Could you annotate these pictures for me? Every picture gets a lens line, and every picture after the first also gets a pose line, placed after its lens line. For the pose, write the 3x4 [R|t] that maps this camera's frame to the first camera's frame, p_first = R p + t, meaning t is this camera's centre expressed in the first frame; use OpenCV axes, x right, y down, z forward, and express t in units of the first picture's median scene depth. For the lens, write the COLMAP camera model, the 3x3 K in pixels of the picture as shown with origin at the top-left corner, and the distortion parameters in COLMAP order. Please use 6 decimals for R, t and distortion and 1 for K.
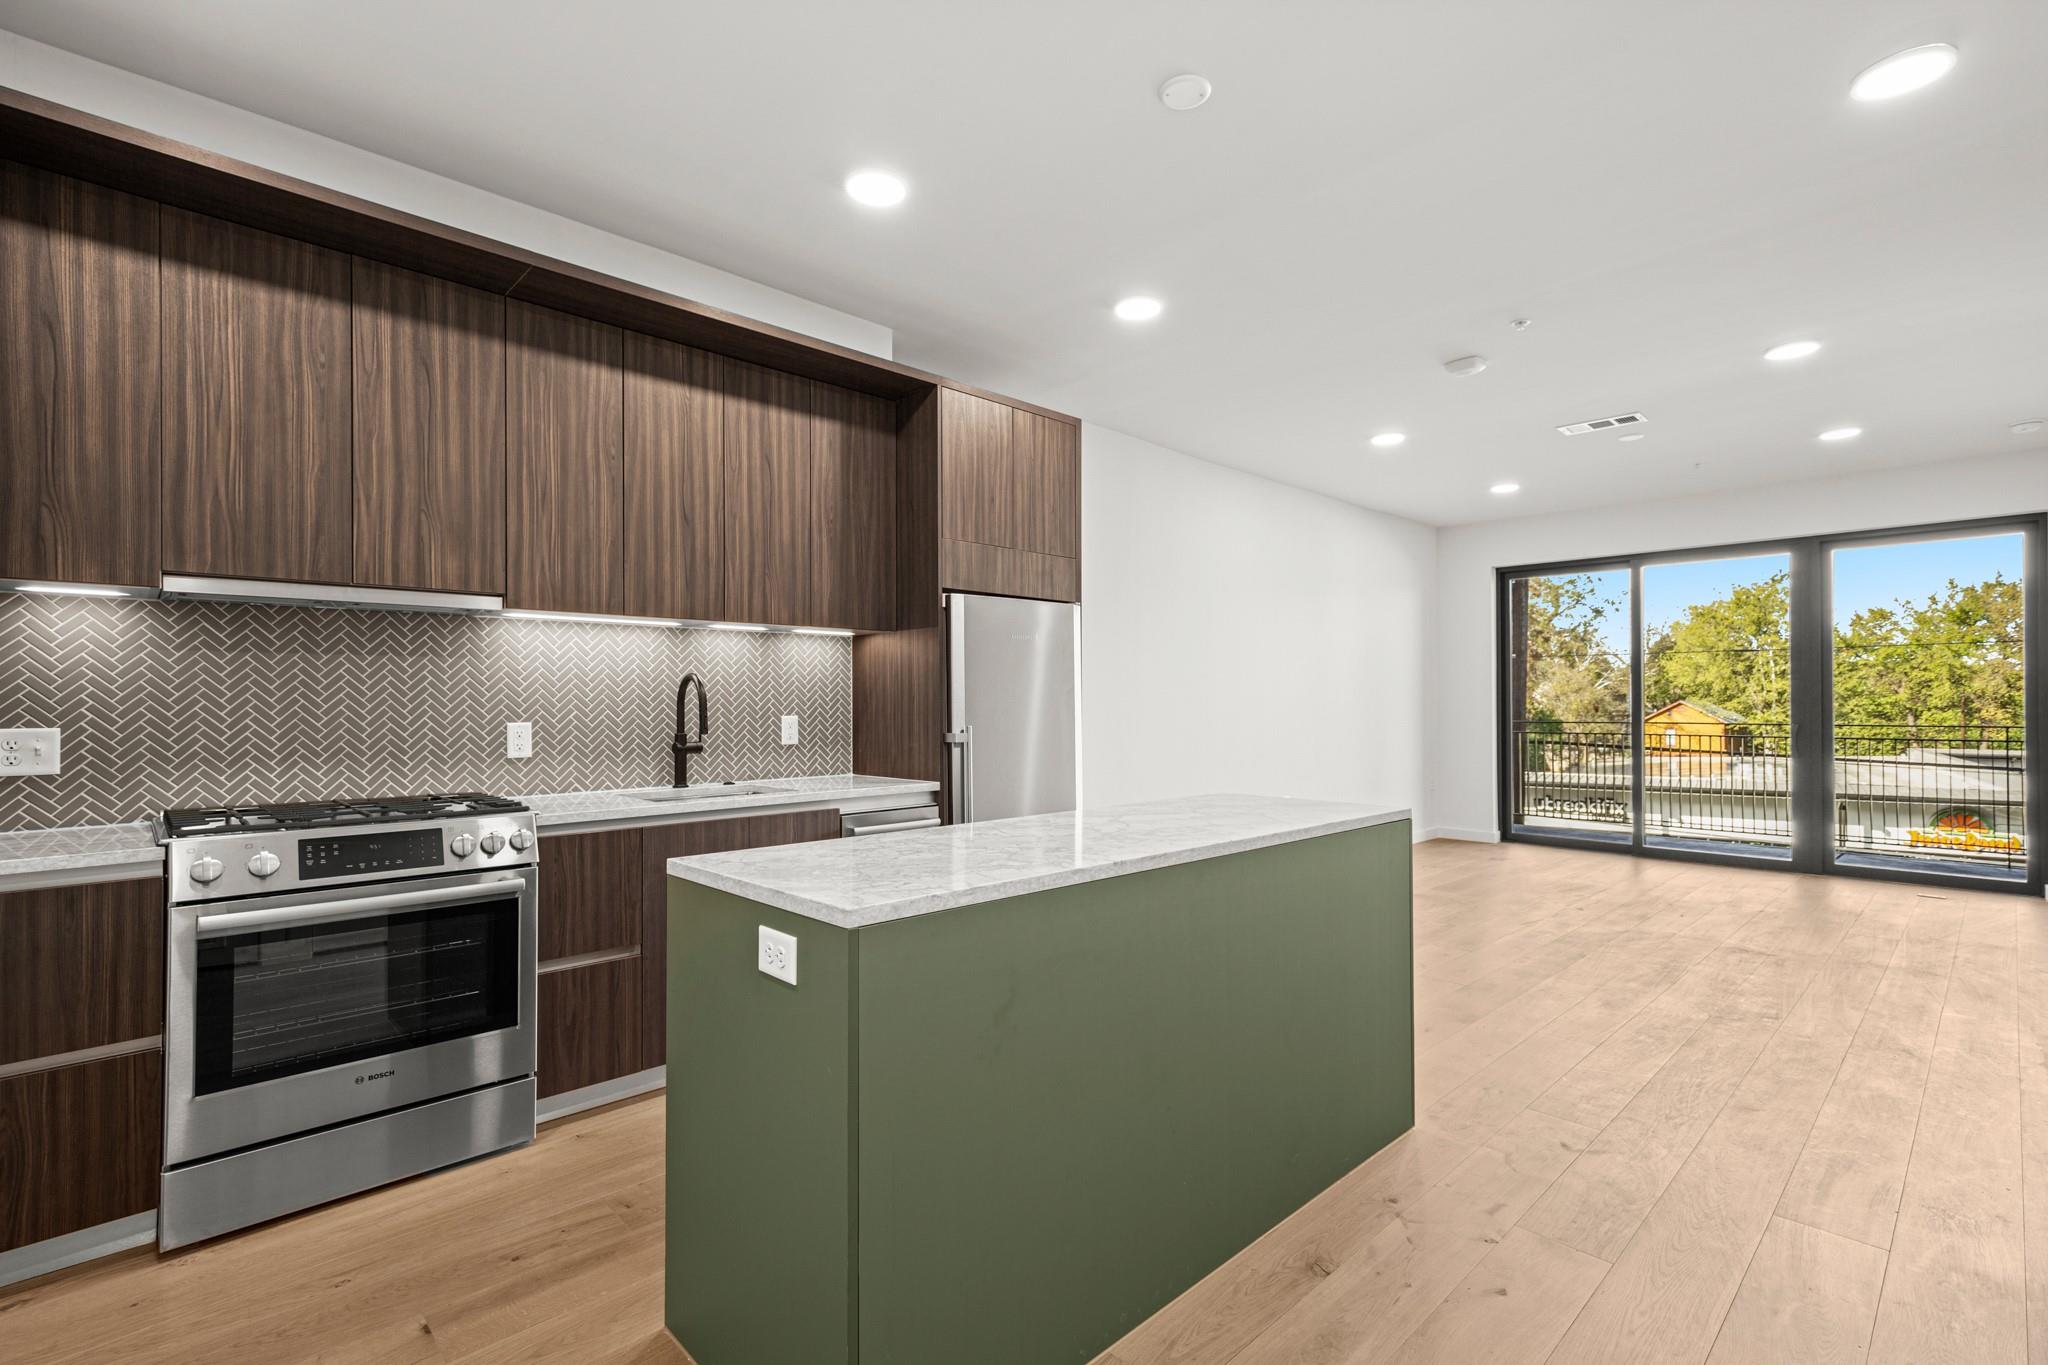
lens RADIAL K [[934.7, 0, 1039.5], [0, 934.7, 697.3], [0, 0, 1]] dist [0.012554, -0.001972]
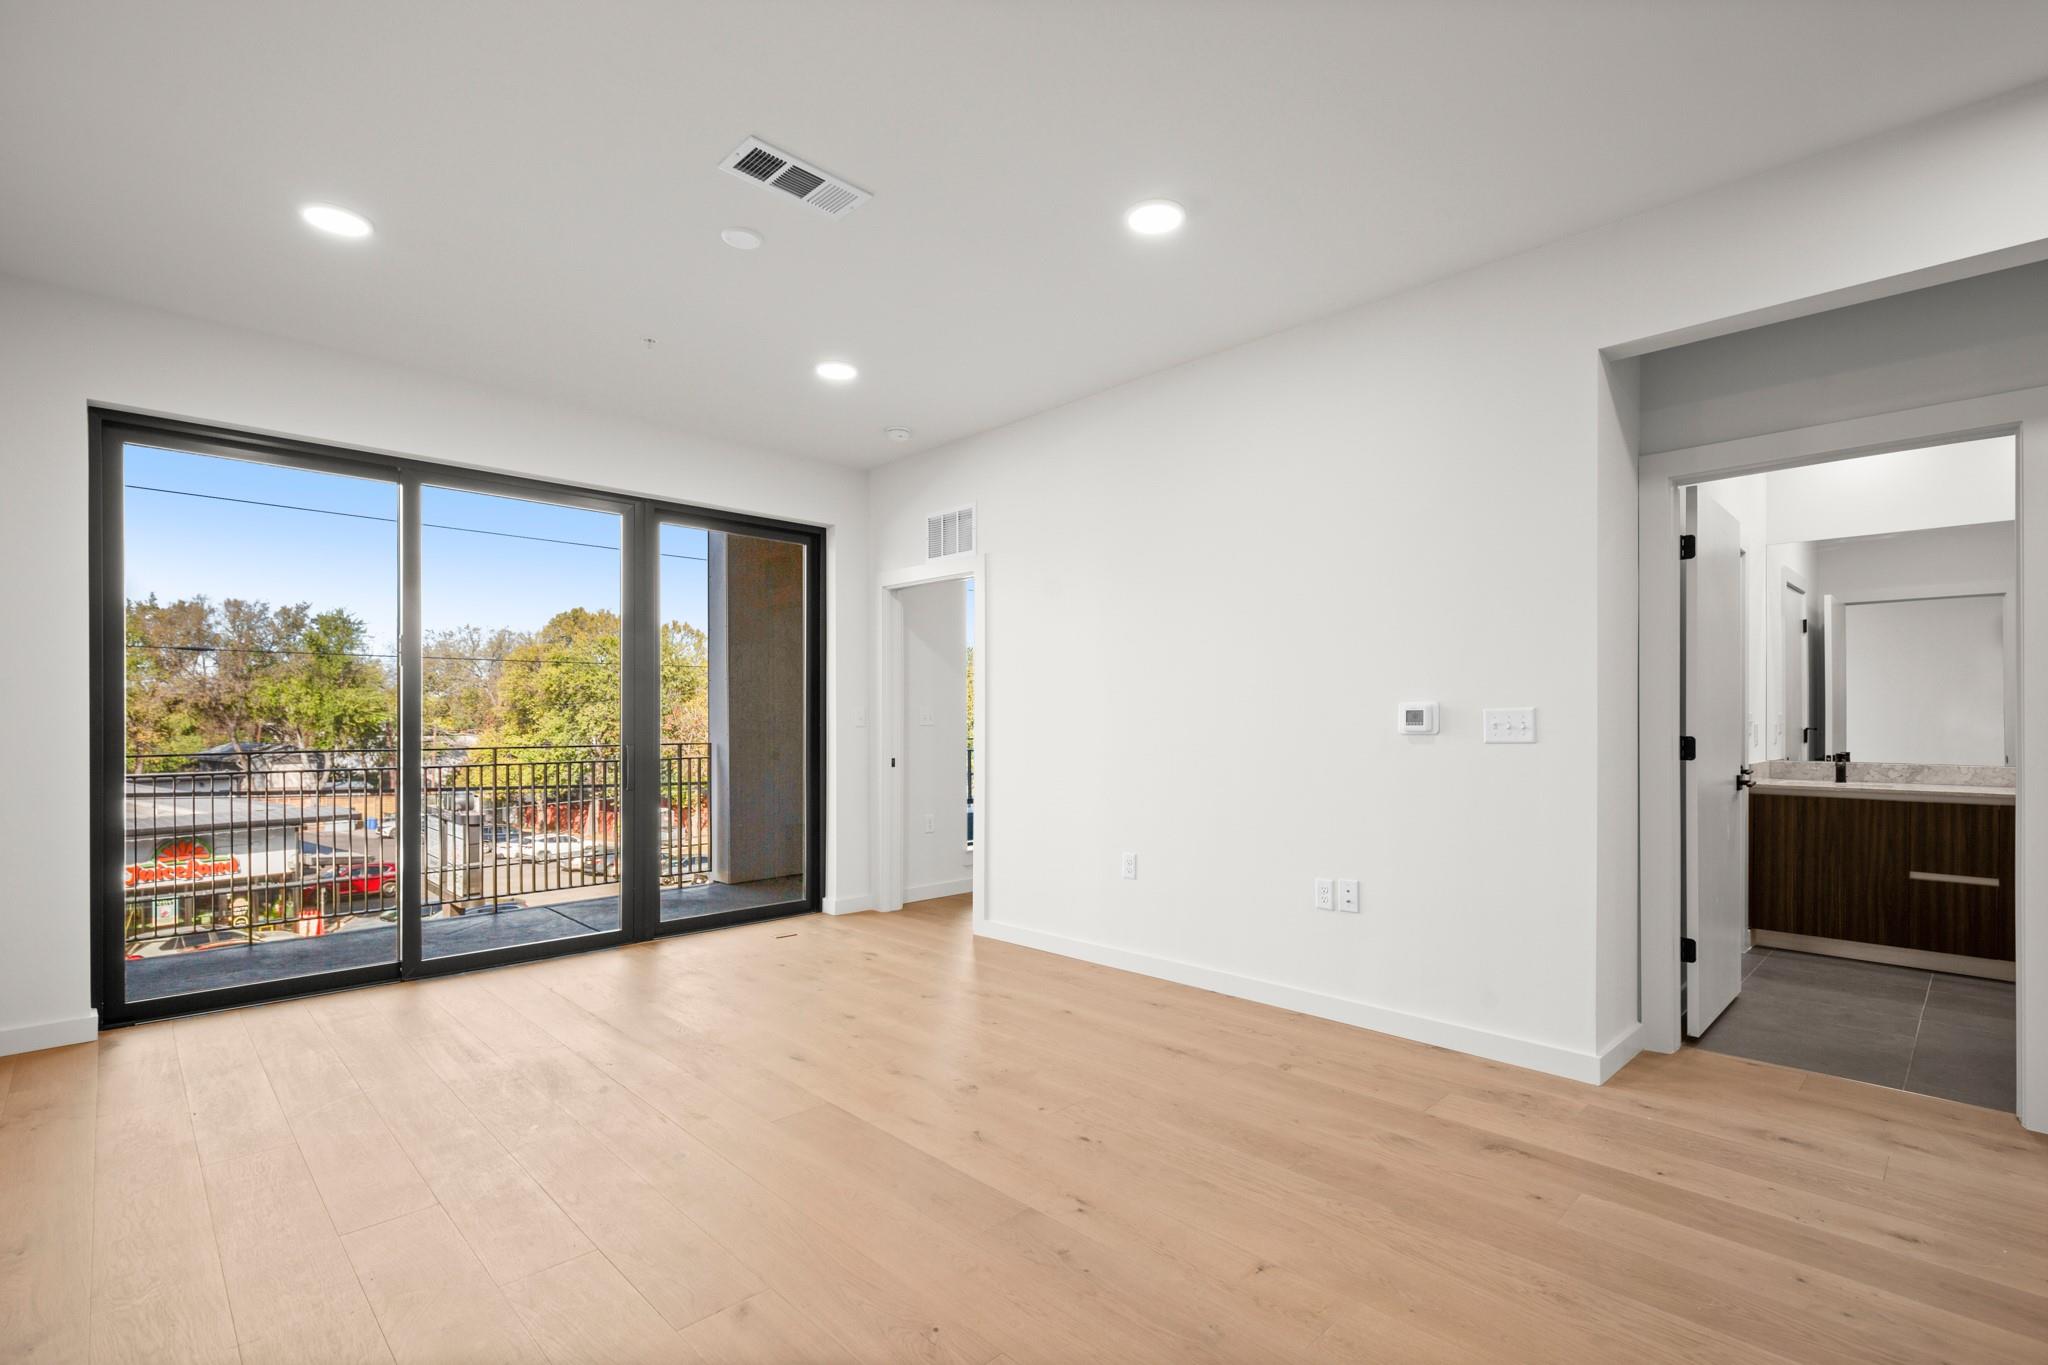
lens RADIAL K [[934.7, 0, 1028.5], [0, 934.7, 731.2], [0, 0, 1]] dist [0.012554, -0.001972]
pose [[-0.010608, -0.007772, 0.999914, 0.097394], [-0.002013, 0.999968, 0.007751, 0.018517], [-0.999942, -0.001930, -0.010623, 1.245248]]
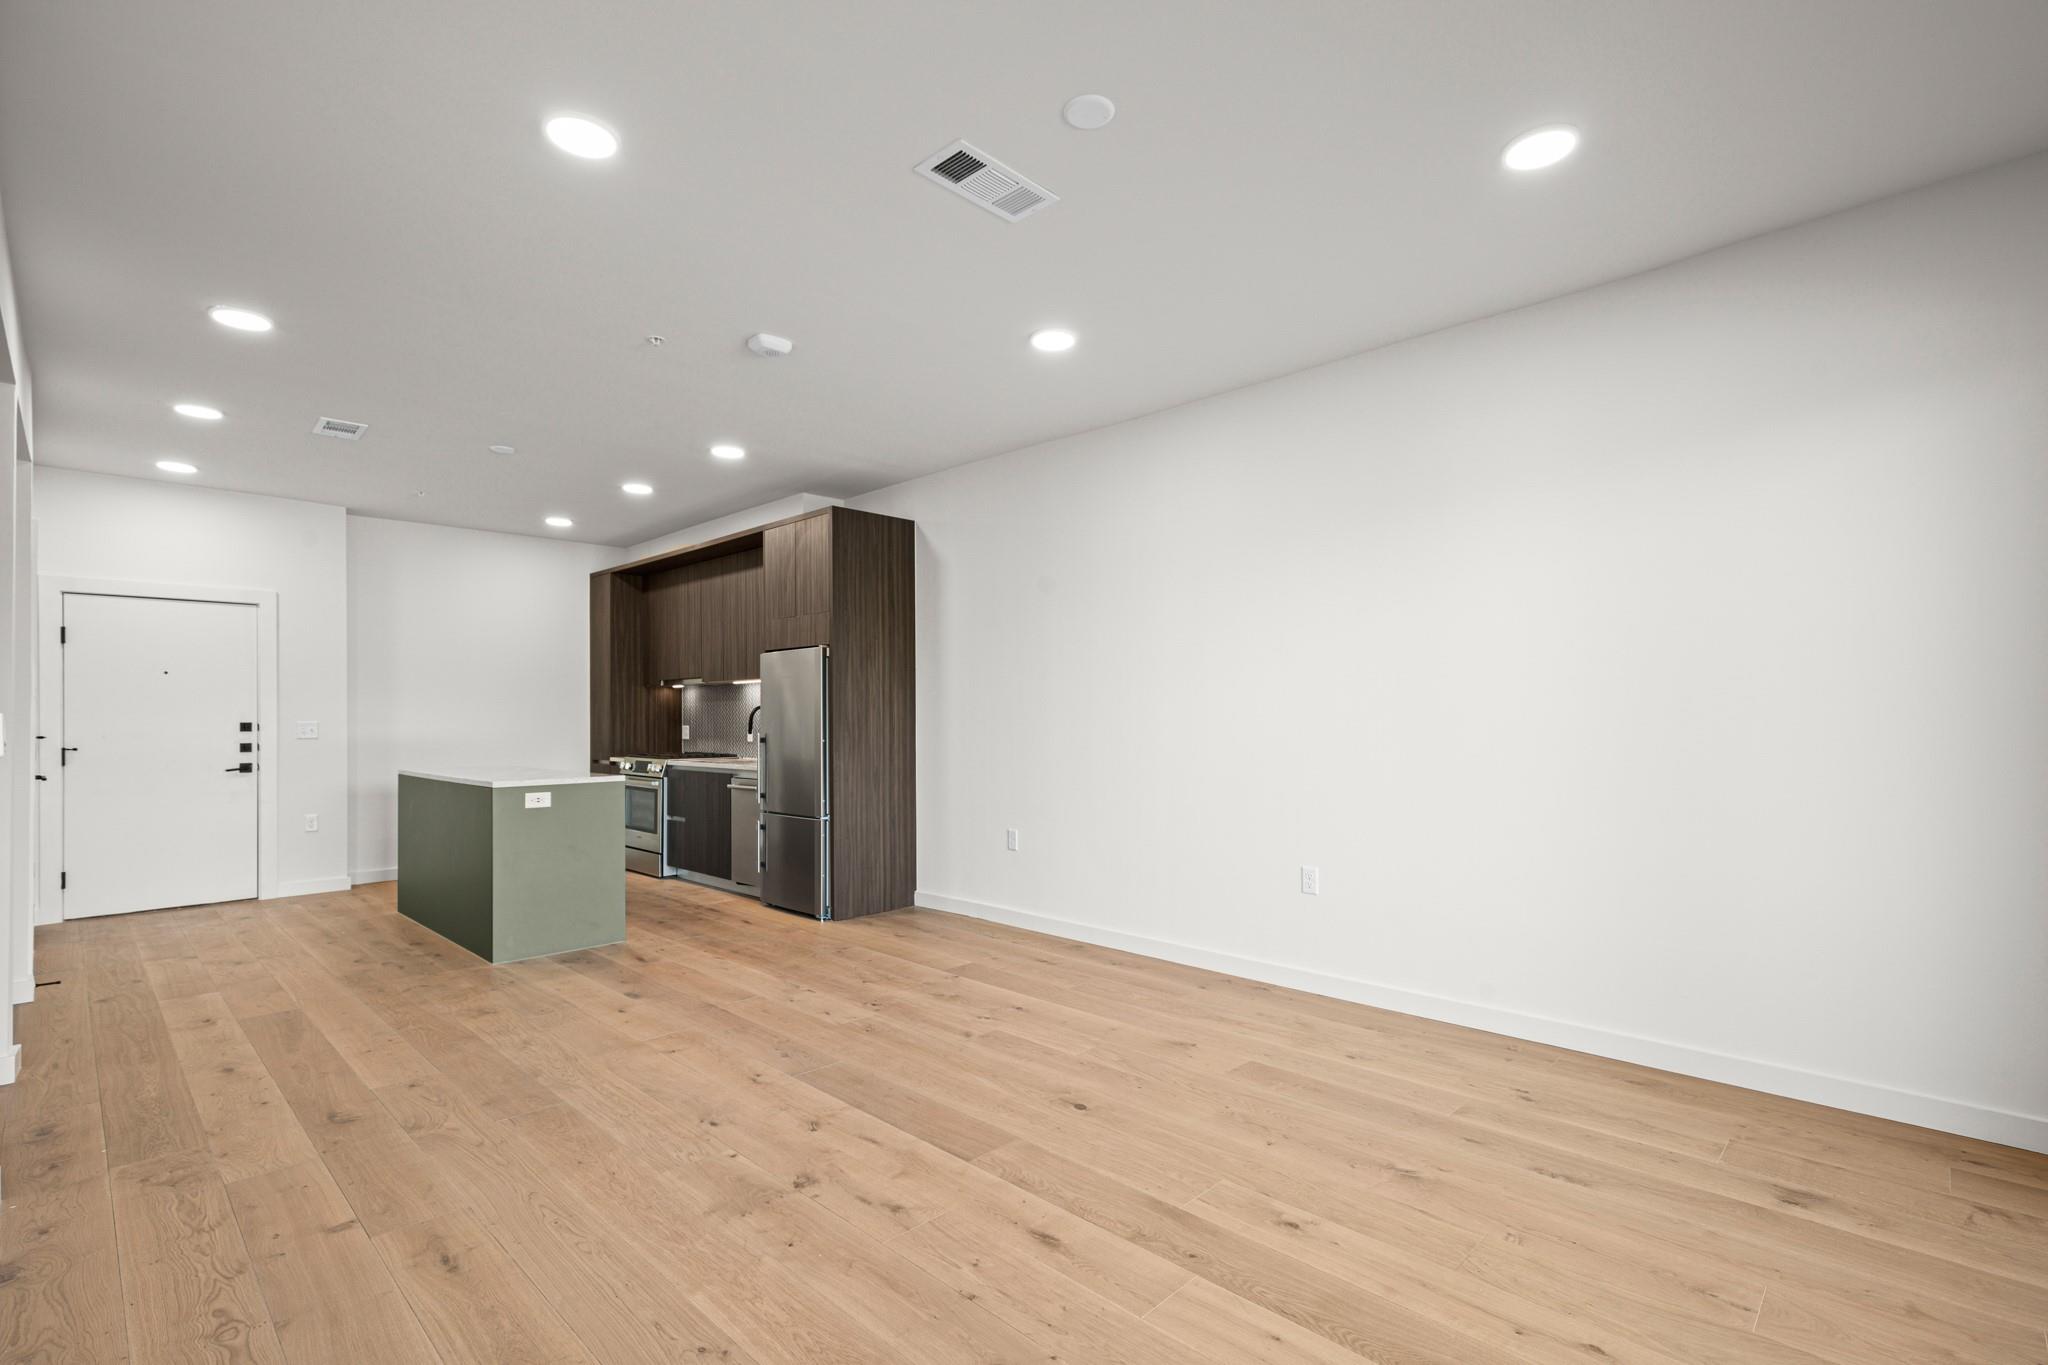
lens RADIAL K [[934.7, 0, 1031.3], [0, 934.7, 697.9], [0, 0, 1]] dist [0.012554, -0.001972]
pose [[0.033964, -0.019200, -0.999239, 1.604003], [0.008696, 0.999783, -0.018915, 0.004626], [0.999385, -0.008047, 0.034124, 1.431545]]
